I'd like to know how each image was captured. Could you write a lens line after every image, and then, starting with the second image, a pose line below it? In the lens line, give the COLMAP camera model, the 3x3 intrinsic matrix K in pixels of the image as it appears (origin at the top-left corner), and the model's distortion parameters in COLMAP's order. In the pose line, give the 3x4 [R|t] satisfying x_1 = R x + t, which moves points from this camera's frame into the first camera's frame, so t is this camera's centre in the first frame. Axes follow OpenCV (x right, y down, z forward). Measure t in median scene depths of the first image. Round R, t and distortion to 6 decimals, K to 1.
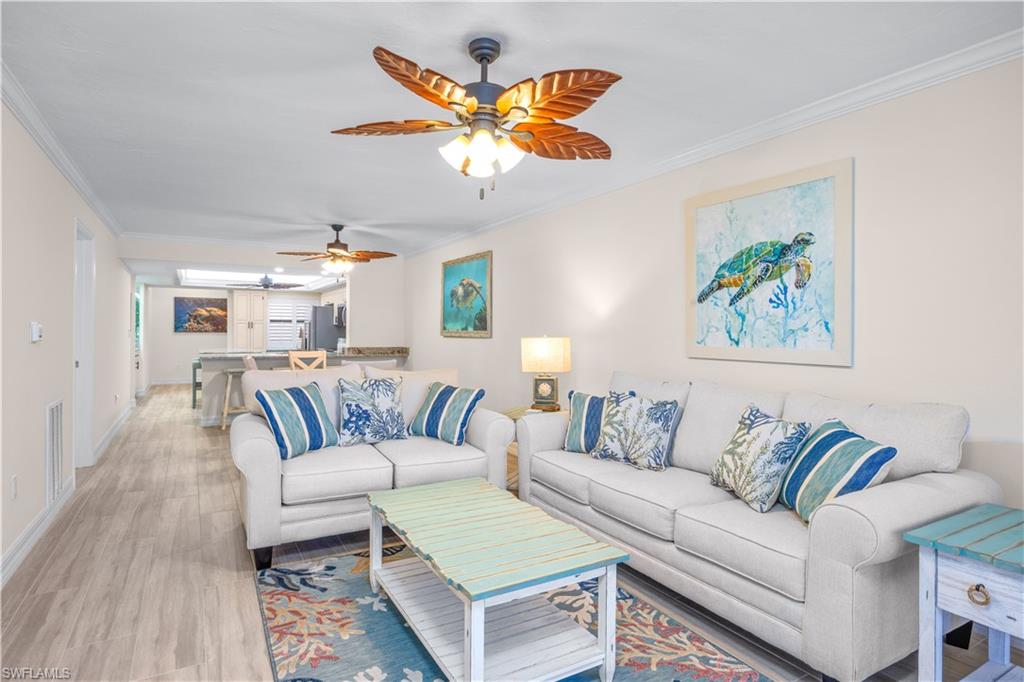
lens RADIAL K [[550.2, 0, 511.0], [0, 550.2, 326.5], [0, 0, 1]] dist [-0.004224, -0.000186]
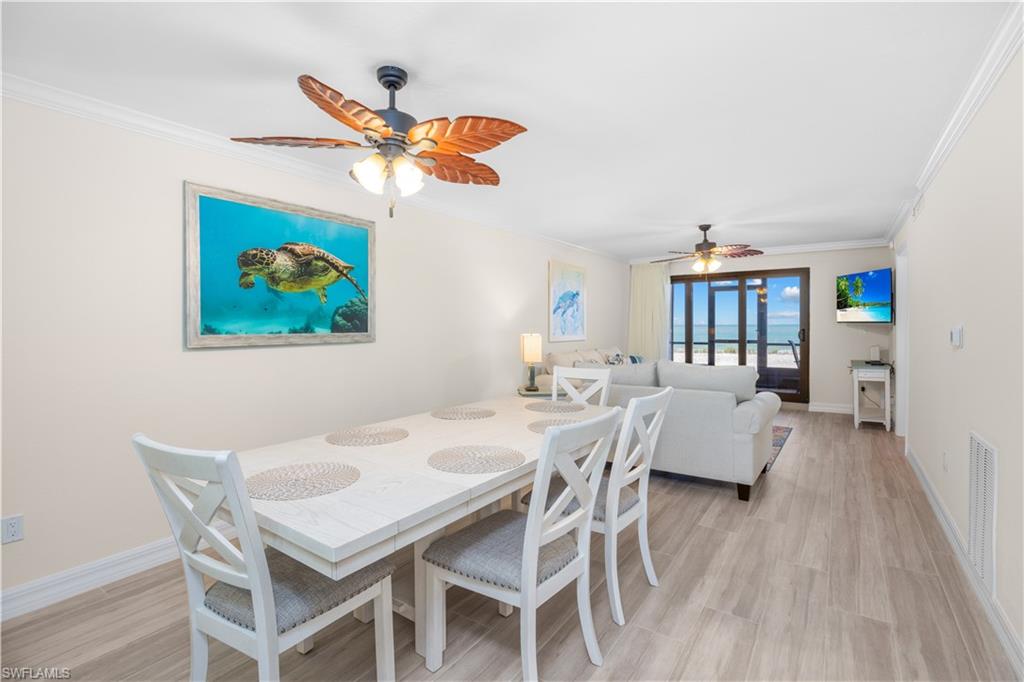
lens RADIAL K [[475.4, 0, 513.7], [0, 475.4, 328.2], [0, 0, 1]] dist [-0.003169, -0.000217]
pose [[-0.429591, -0.010899, 0.902958, -1.256151], [-0.005705, 0.999940, 0.009356, -0.008298], [-0.903006, -0.001132, -0.429627, 2.025007]]
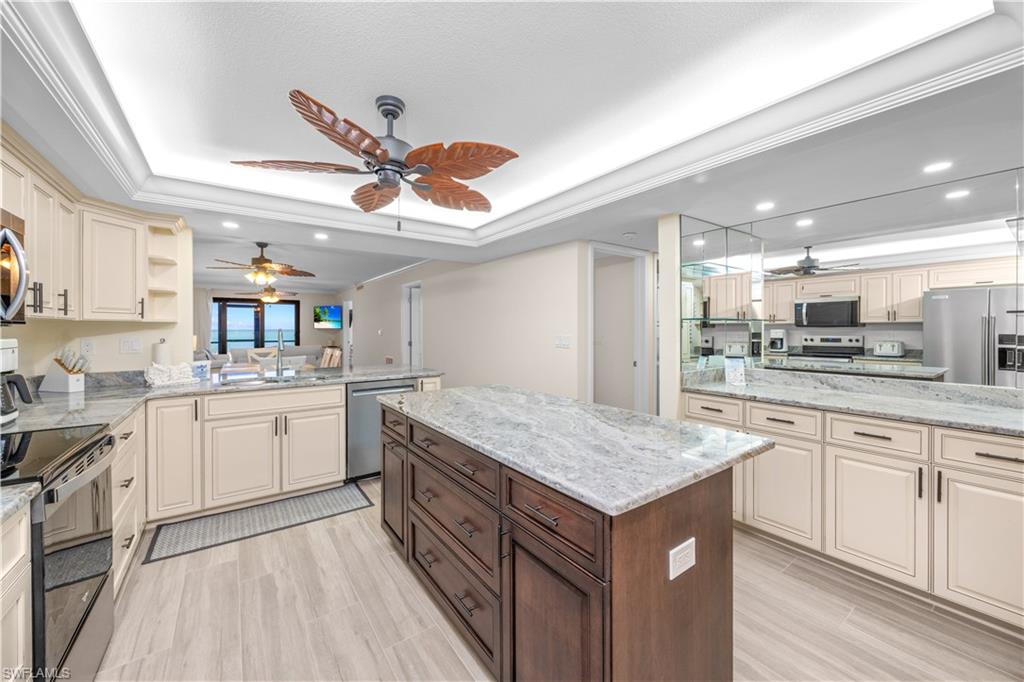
lens RADIAL K [[396.7, 0, 514.2], [0, 396.7, 332.5], [0, 0, 1]] dist [-0.001429, -0.000240]
pose [[-0.996007, -0.005078, -0.089128, -1.460111], [-0.005091, 0.999987, -0.000071, 0.004583], [0.089127, 0.000383, -0.996020, 3.552508]]
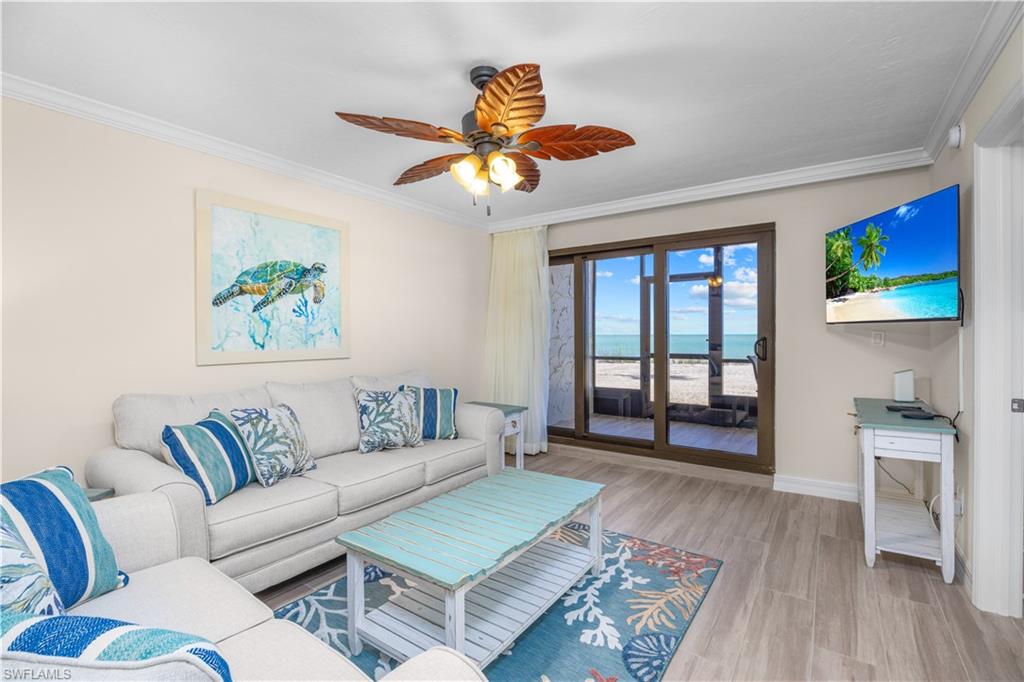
lens RADIAL K [[457.5, 0, 512.0], [0, 457.5, 341.0], [0, 0, 1]] dist [-0.002222, -0.000549]
pose [[-0.421120, -0.015512, 0.906872, -0.626485], [-0.004650, 0.999878, 0.014943, 0.003350], [-0.906993, 0.002076, -0.421140, 0.935738]]
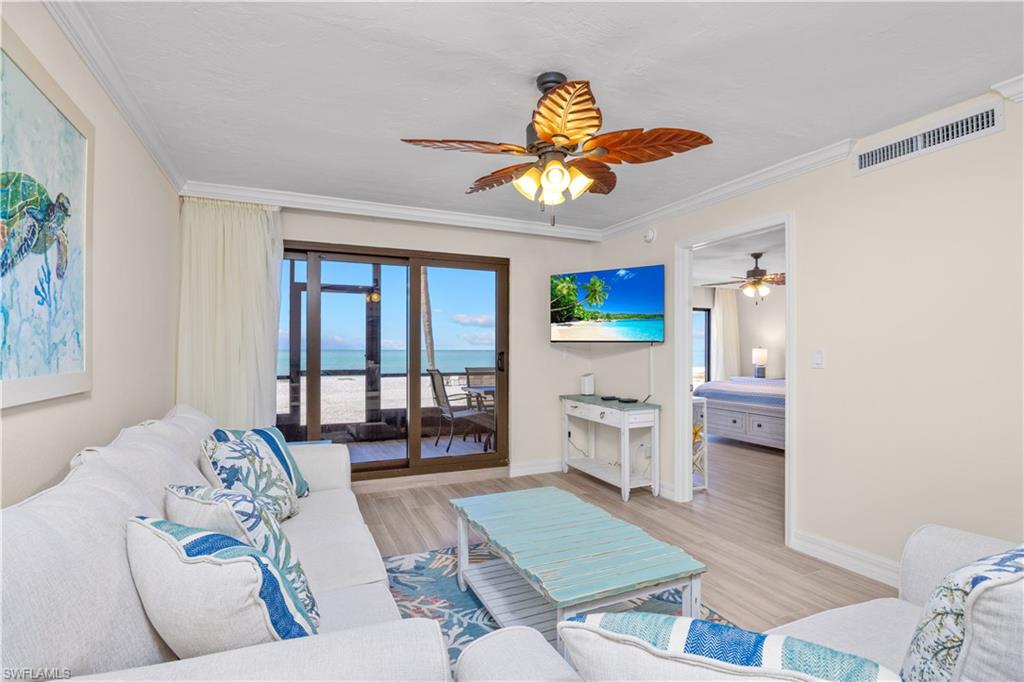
lens RADIAL K [[499.2, 0, 516.6], [0, 499.2, 343.8], [0, 0, 1]] dist [0.000638, -0.000107]
pose [[-0.994906, -0.006946, 0.100563, -0.056210], [-0.008900, 0.999780, -0.019000, 0.011536], [-0.100409, -0.019799, -0.994749, 1.372676]]
